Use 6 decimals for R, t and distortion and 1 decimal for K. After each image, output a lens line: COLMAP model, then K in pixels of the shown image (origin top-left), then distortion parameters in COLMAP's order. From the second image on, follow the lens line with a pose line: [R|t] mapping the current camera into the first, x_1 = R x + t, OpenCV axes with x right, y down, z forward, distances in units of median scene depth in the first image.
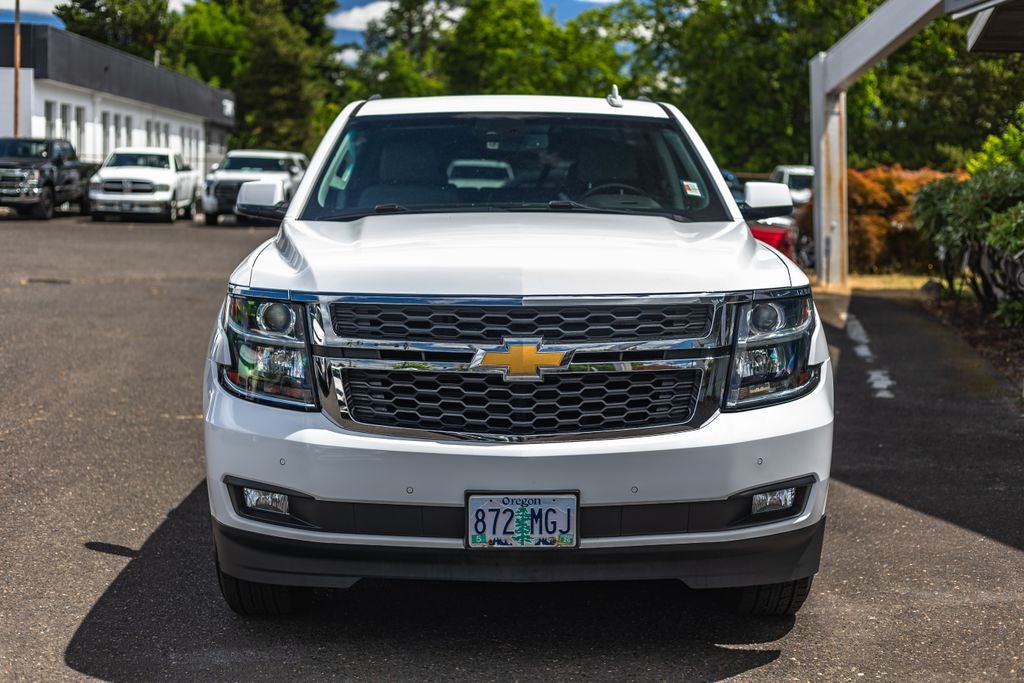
lens RADIAL K [[1453.6, 0, 526.4], [0, 1453.6, 343.9], [0, 0, 1]] dist [0.021666, -0.031491]
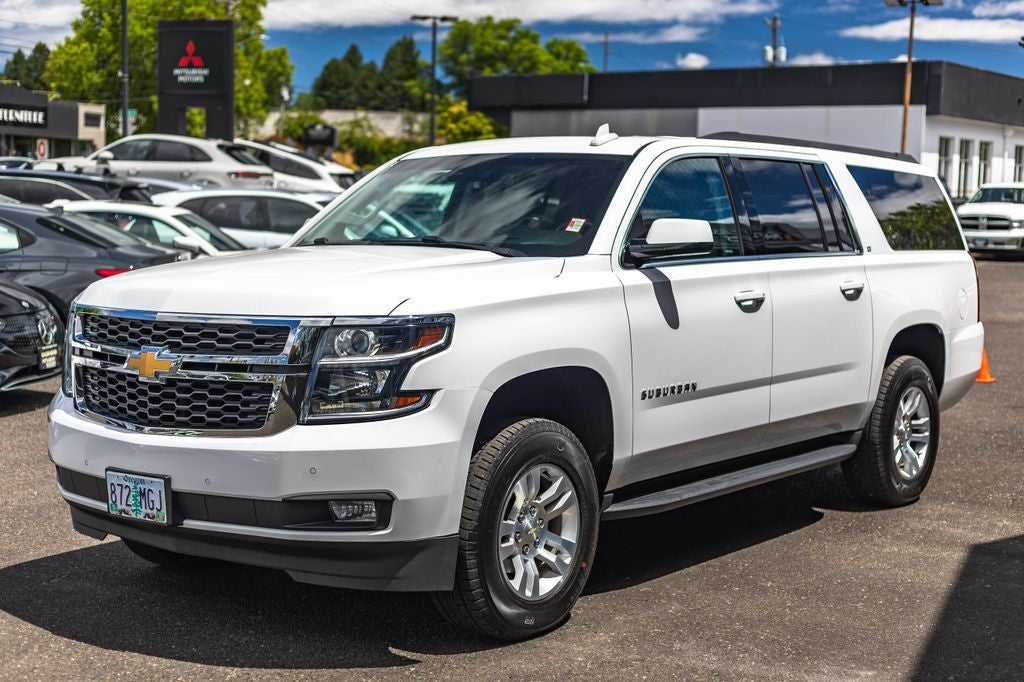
lens RADIAL K [[1506.8, 0, 512.0], [0, 1506.8, 341.0], [0, 0, 1]] dist [0.002143, -0.011234]
pose [[0.795998, 0.050316, -0.603205, 0.973248], [-0.067969, 0.997666, -0.006473, -0.020549], [0.601472, 0.046152, 0.797560, 0.174032]]
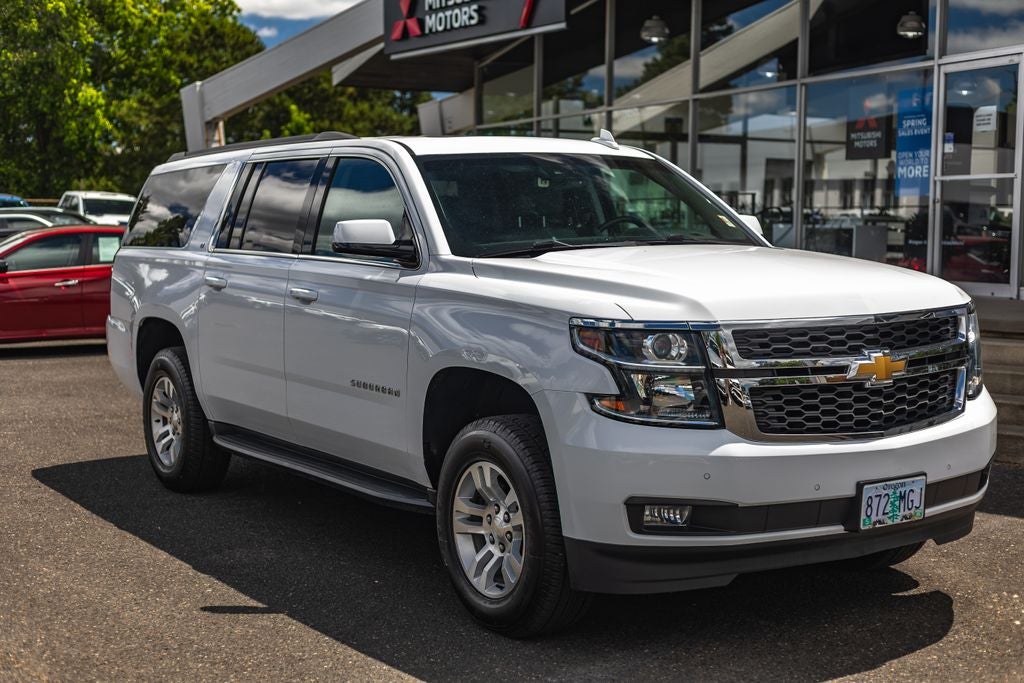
lens RADIAL K [[1453.6, 0, 526.4], [0, 1453.6, 343.9], [0, 0, 1]] dist [0.021666, -0.031491]
pose [[0.834751, -0.056953, 0.547675, -0.882469], [0.065202, 0.997862, 0.004389, -0.032845], [-0.546754, 0.032046, 0.836680, 0.151658]]
